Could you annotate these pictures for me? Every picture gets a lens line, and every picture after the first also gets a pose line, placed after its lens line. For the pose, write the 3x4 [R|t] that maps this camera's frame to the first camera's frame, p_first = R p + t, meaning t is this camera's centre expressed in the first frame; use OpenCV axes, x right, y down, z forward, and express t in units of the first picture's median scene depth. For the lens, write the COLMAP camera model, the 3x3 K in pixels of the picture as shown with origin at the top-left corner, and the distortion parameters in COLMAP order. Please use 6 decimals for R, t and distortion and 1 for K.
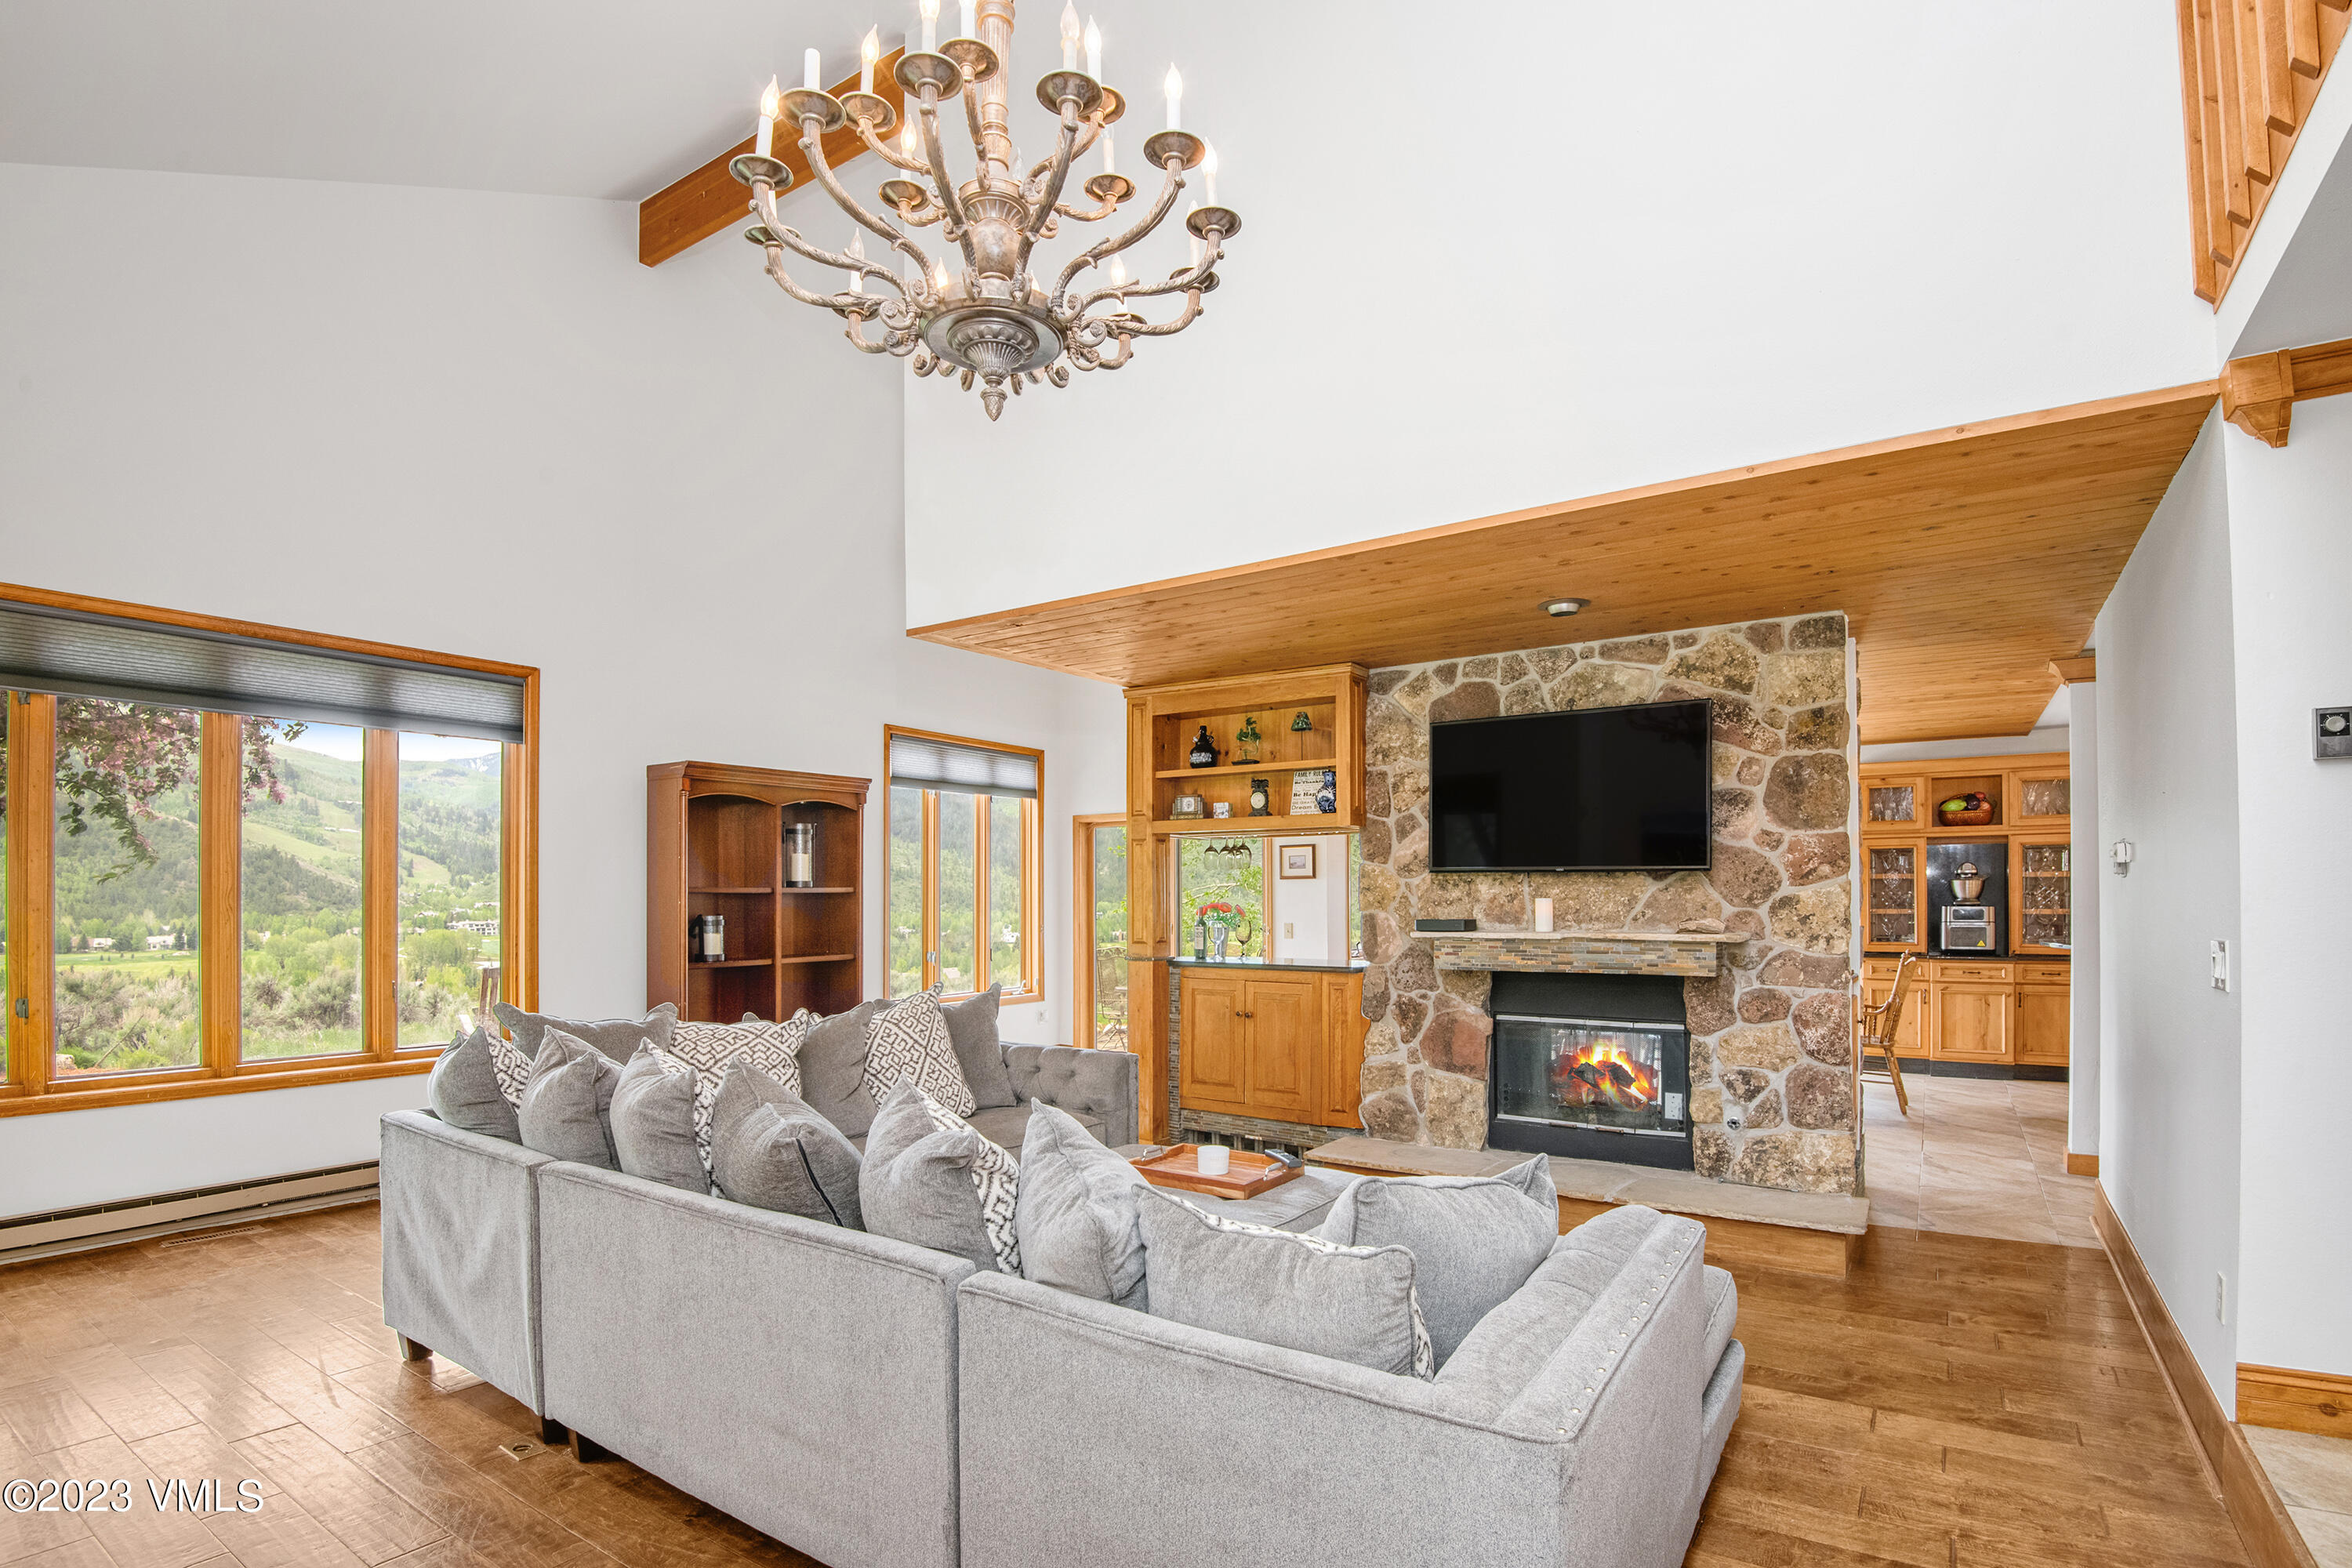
lens RADIAL K [[1135.1, 0, 1176.0], [0, 1135.1, 893.4], [0, 0, 1]] dist [0.037583, -0.000290]
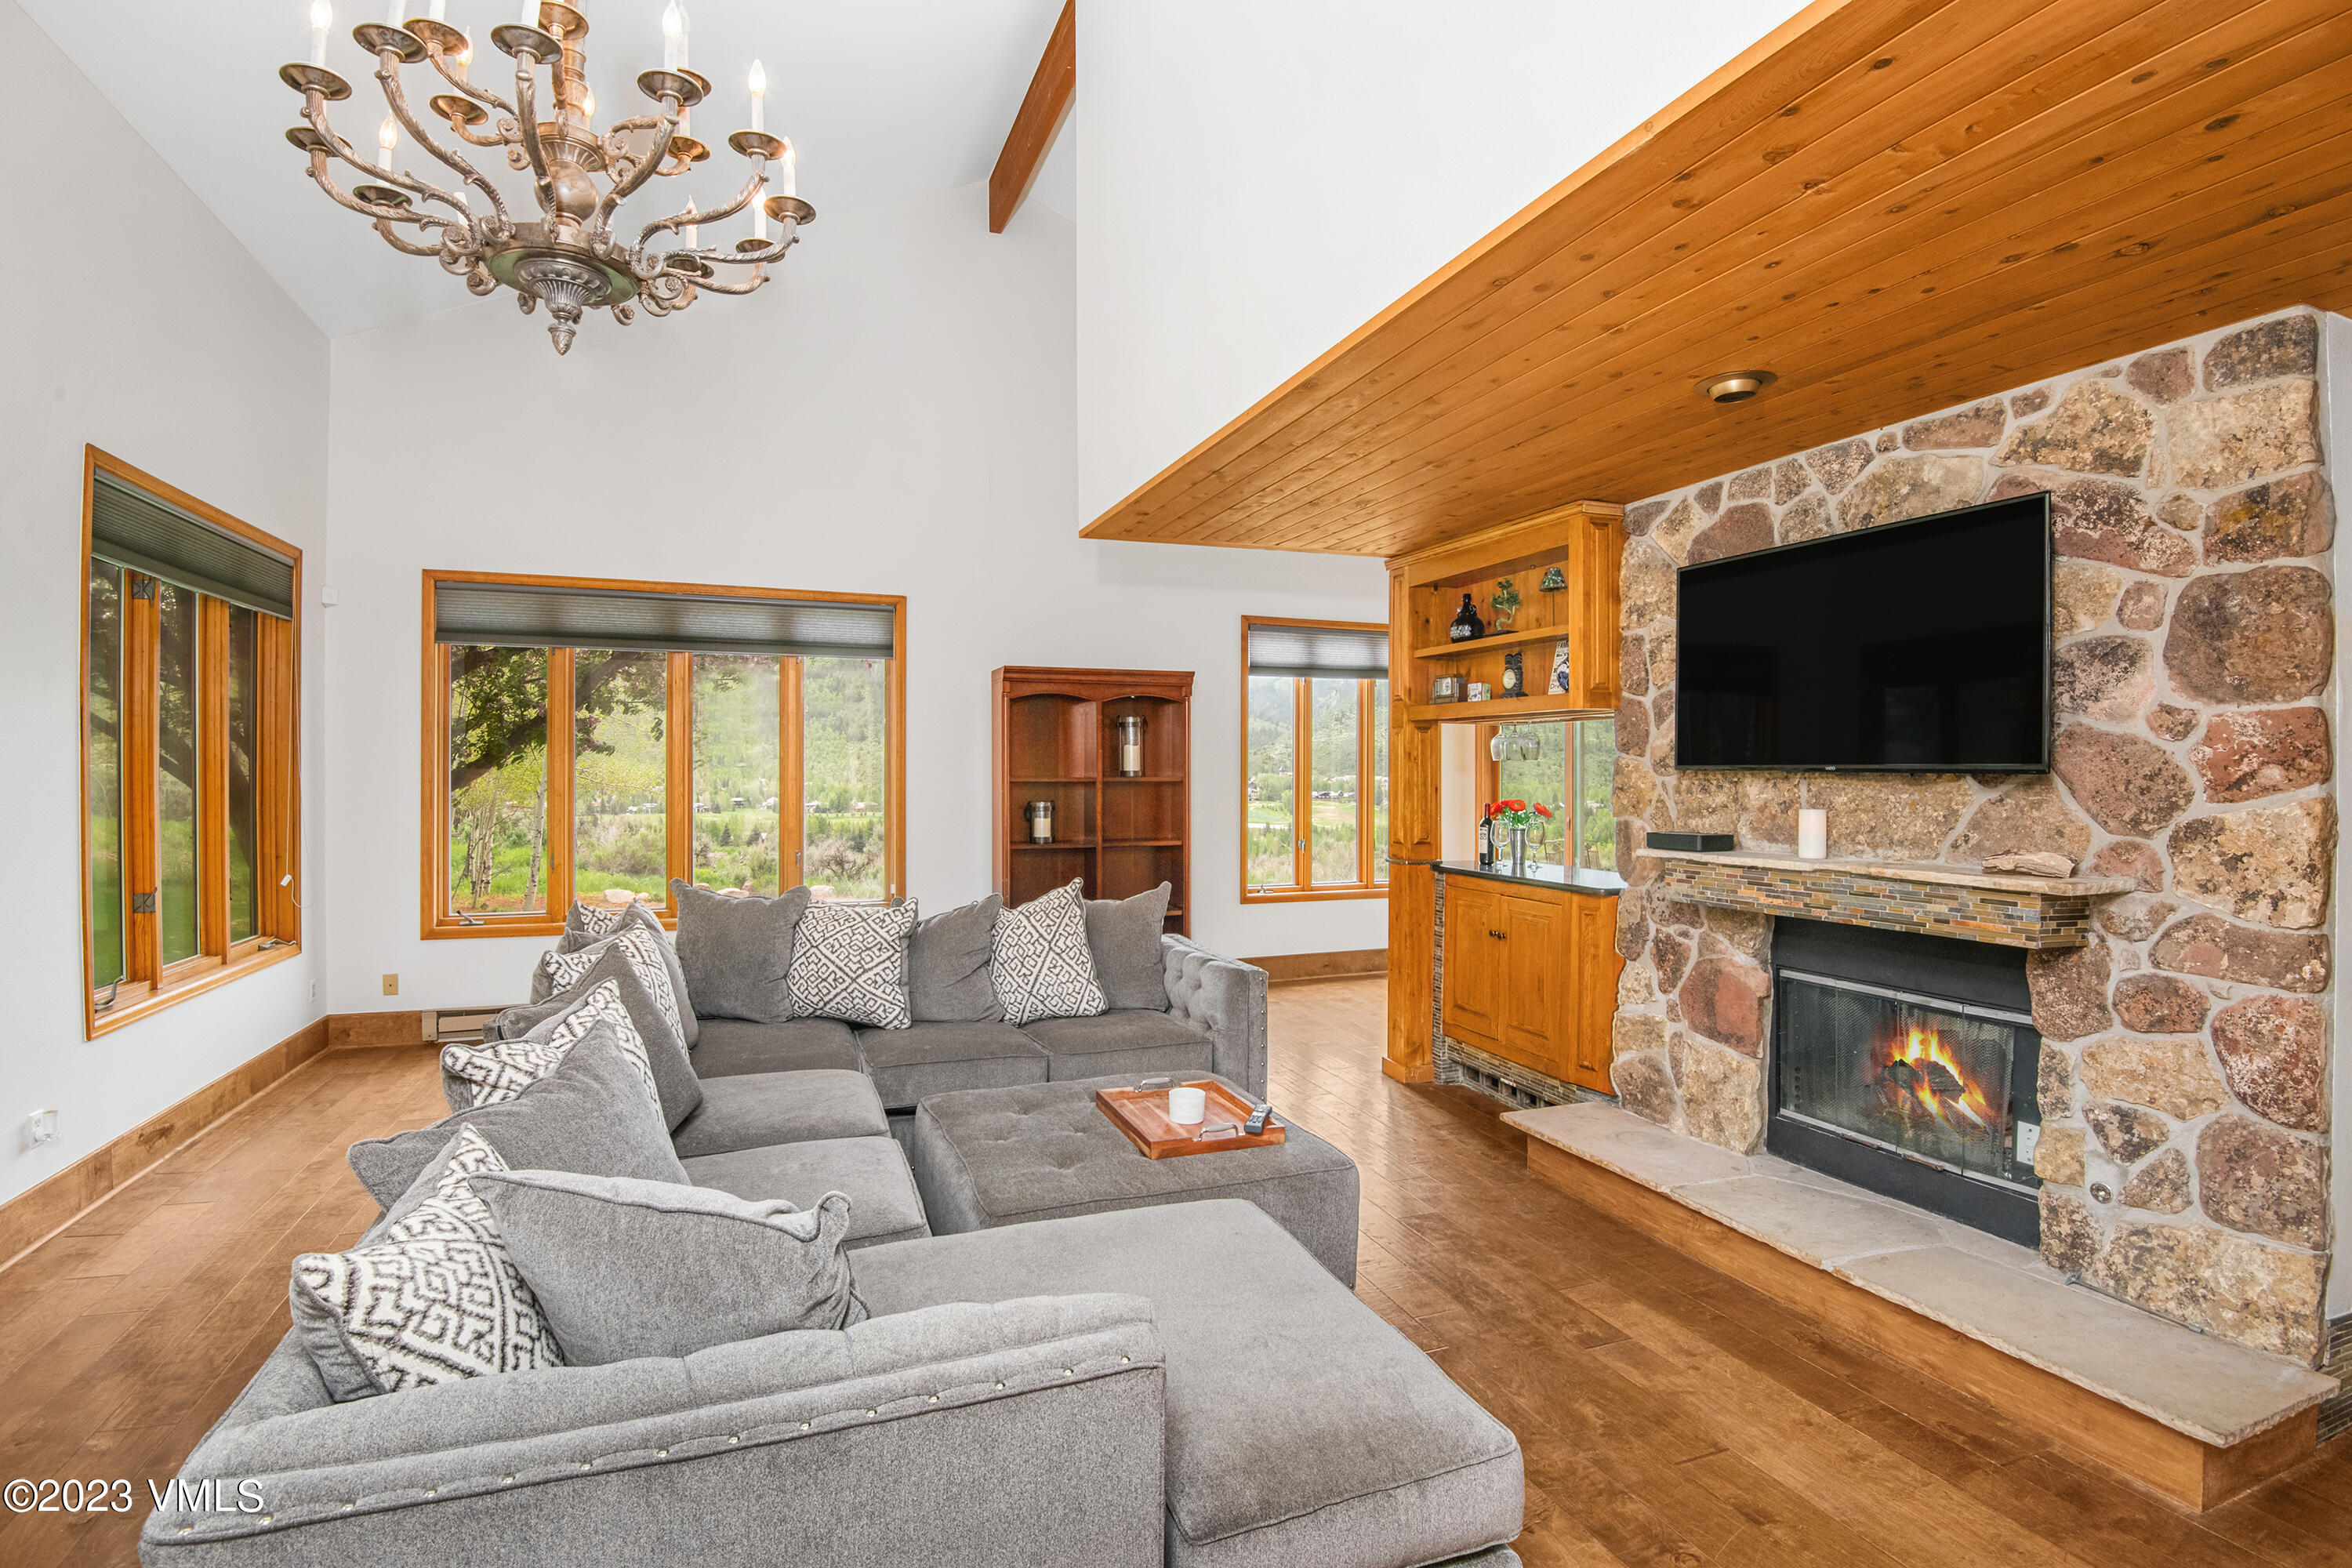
lens RADIAL K [[1089.5, 0, 1200.7], [0, 1089.5, 776.6], [0, 0, 1]] dist [-0.002699, -0.008116]
pose [[0.833048, 0.009356, -0.553121, 0.365789], [-0.004244, 0.999936, 0.010521, -0.020156], [0.553184, -0.006417, 0.833034, 0.240391]]
